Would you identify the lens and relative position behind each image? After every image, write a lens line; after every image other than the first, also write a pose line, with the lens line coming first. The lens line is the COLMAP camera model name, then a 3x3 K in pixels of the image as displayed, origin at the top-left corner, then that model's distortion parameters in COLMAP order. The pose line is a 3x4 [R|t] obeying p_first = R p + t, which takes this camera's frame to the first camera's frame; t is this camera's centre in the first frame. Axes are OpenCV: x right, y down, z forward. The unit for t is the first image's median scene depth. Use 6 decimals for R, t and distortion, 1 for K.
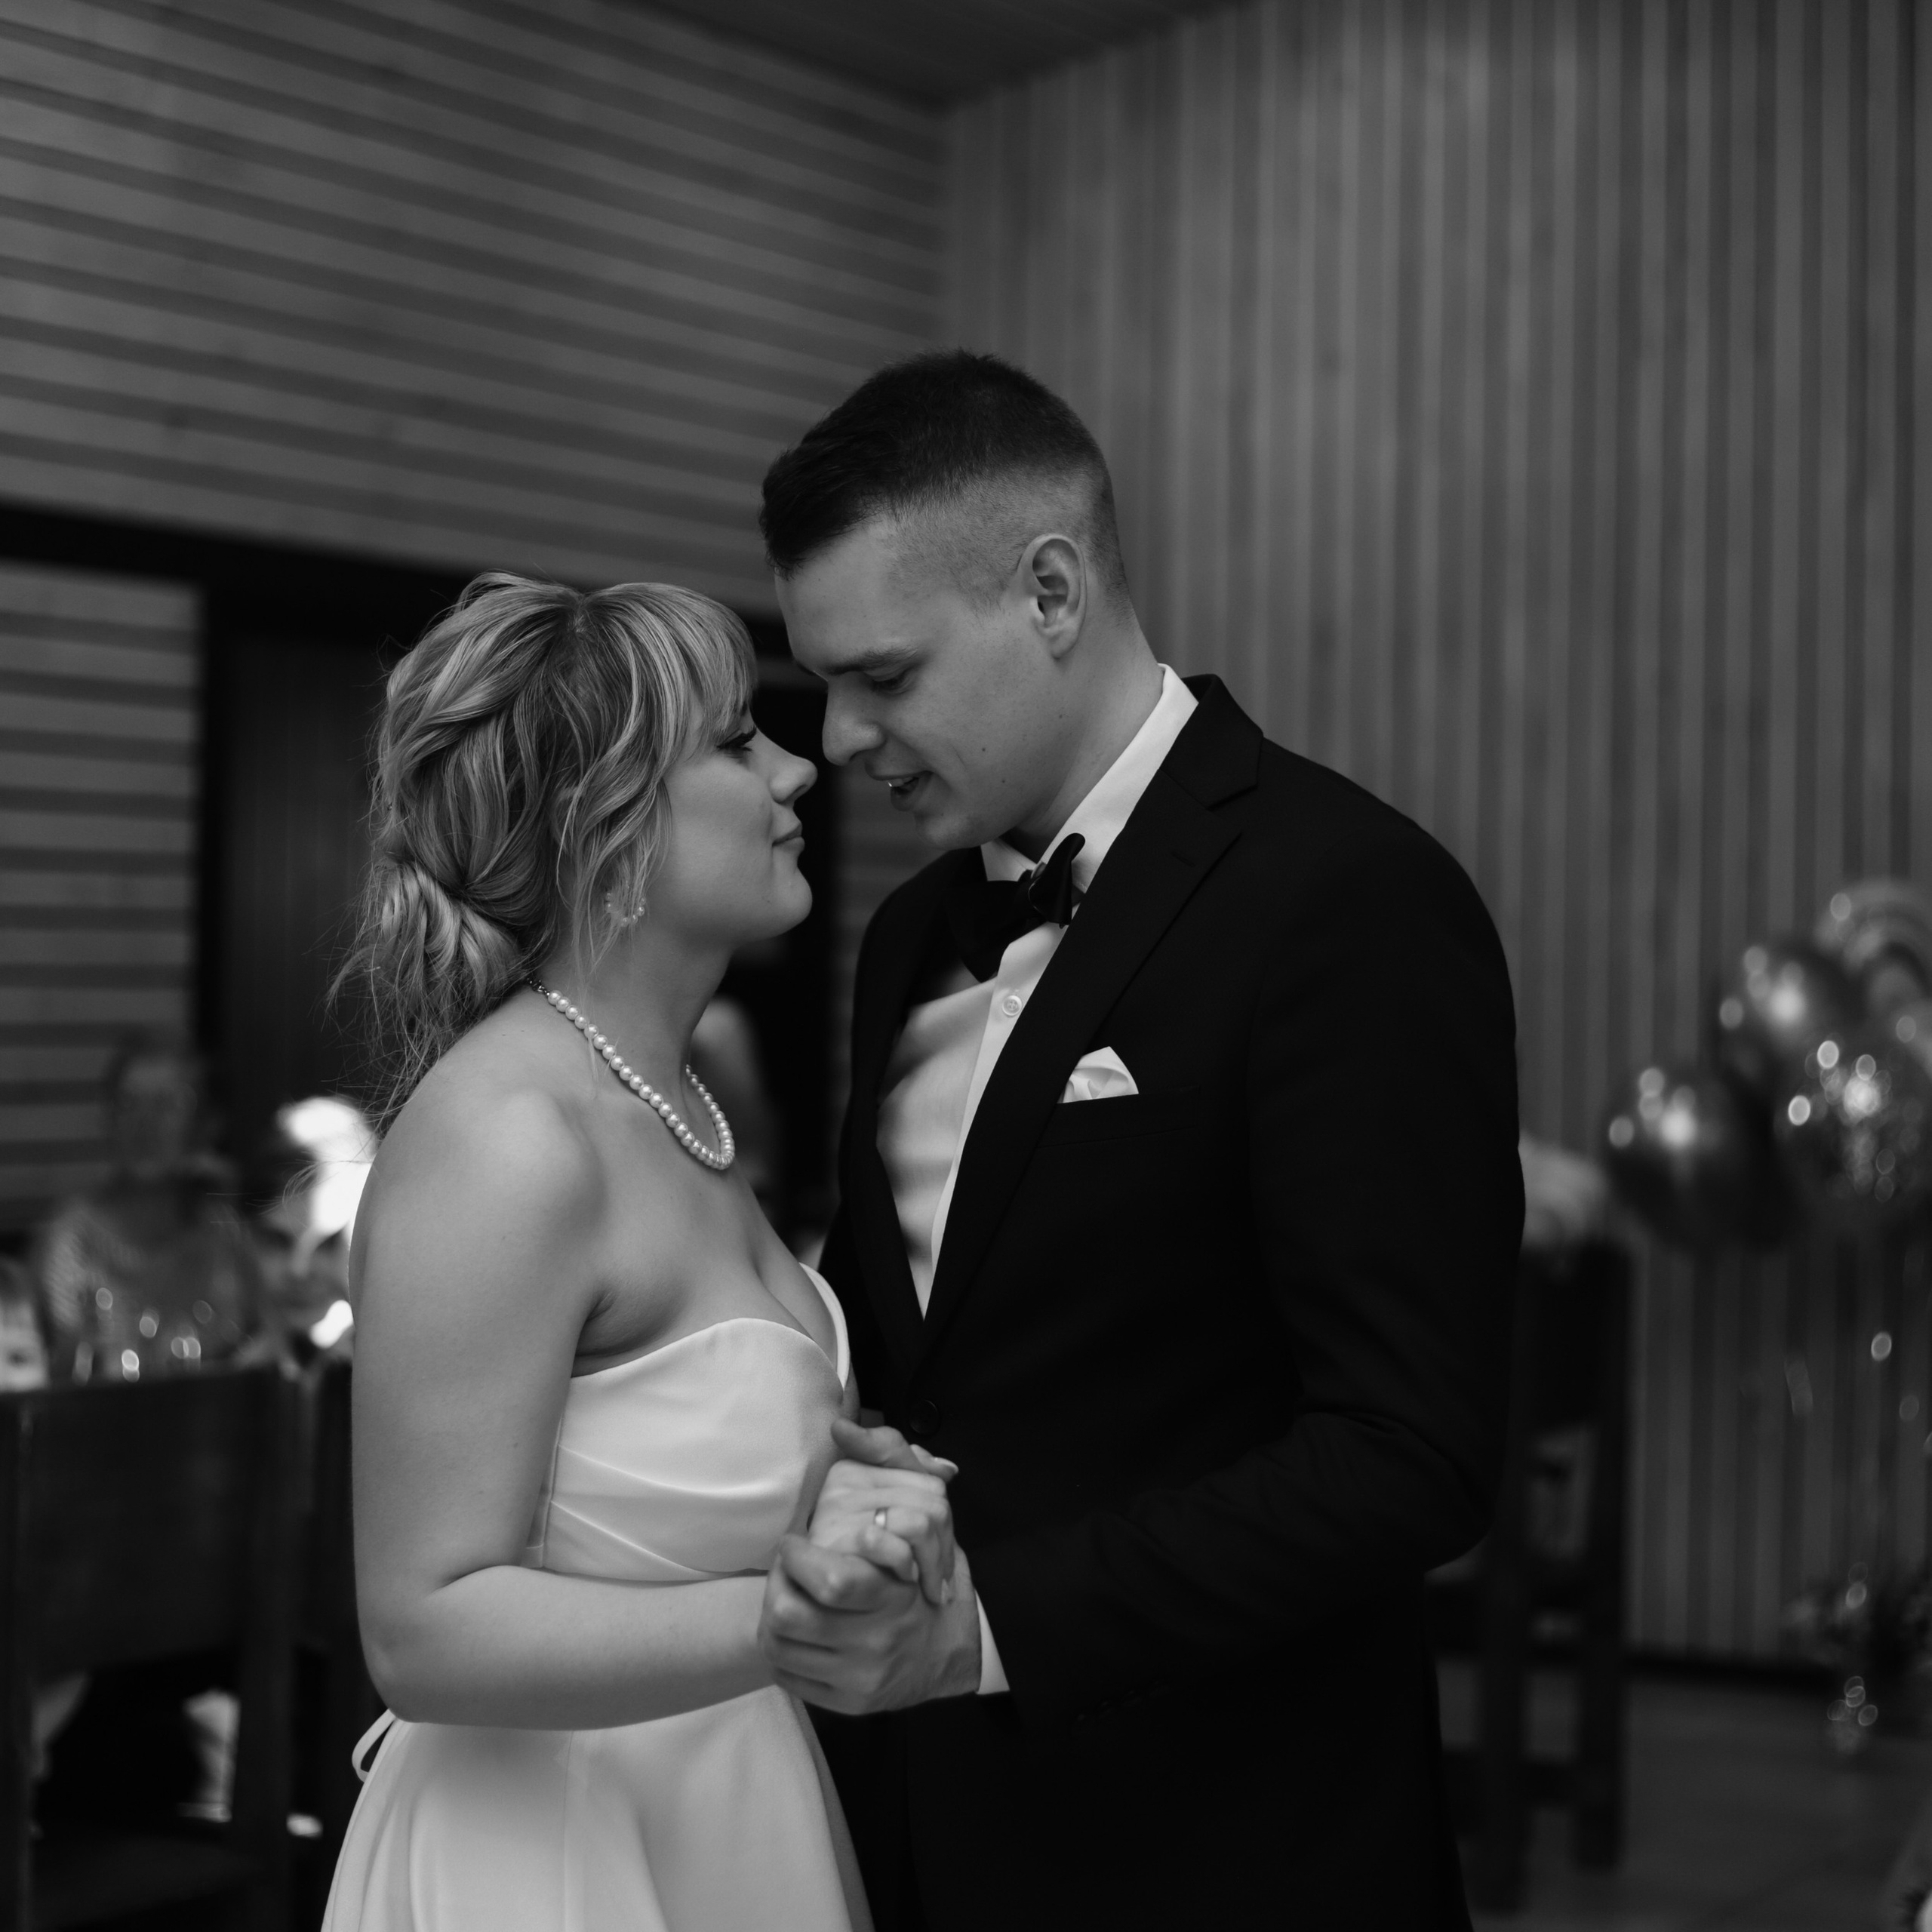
lens RADIAL K [[4096.5, 0, 966.0], [0, 4096.5, 966.0], [0, 0, 1]] dist [-0.046513, -0.289720]
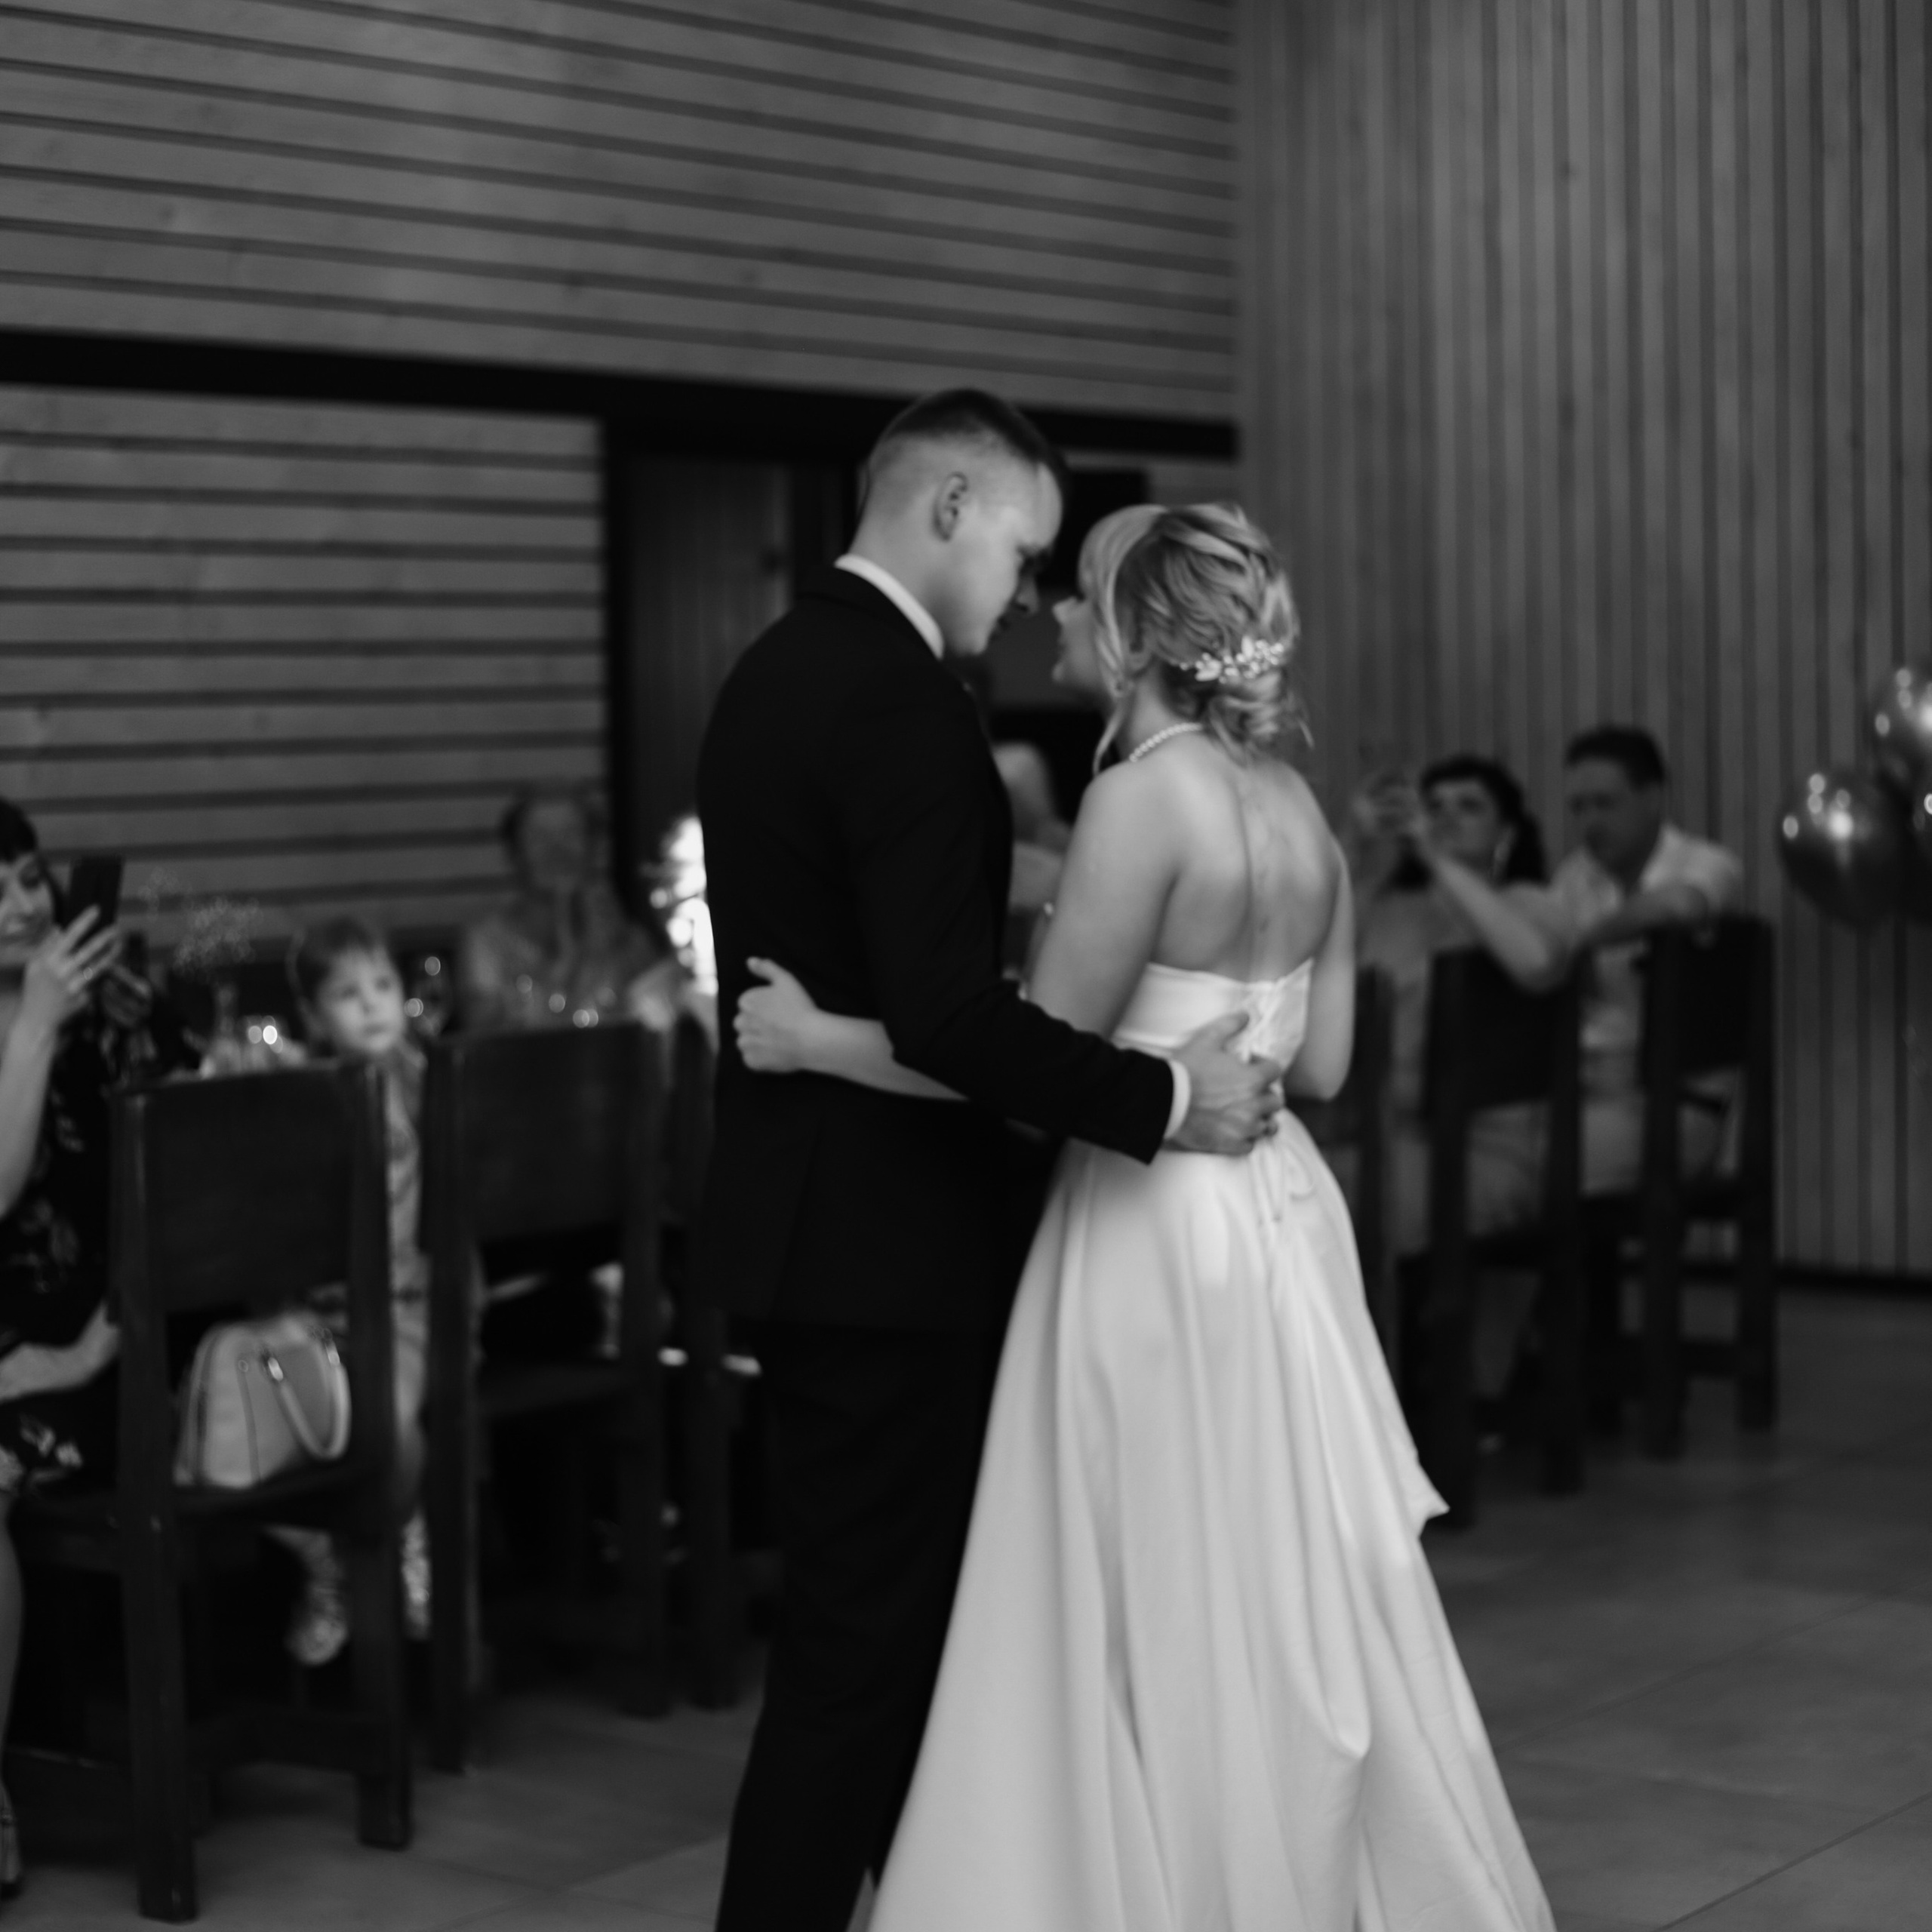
lens RADIAL K [[4096.5, 0, 966.0], [0, 4096.5, 966.0], [0, 0, 1]] dist [-0.046513, -0.289720]
pose [[0.992556, -0.027131, -0.118727, 0.060124], [0.034653, 0.997489, 0.061757, -0.001119], [0.116753, -0.065412, 0.991005, -0.203353]]
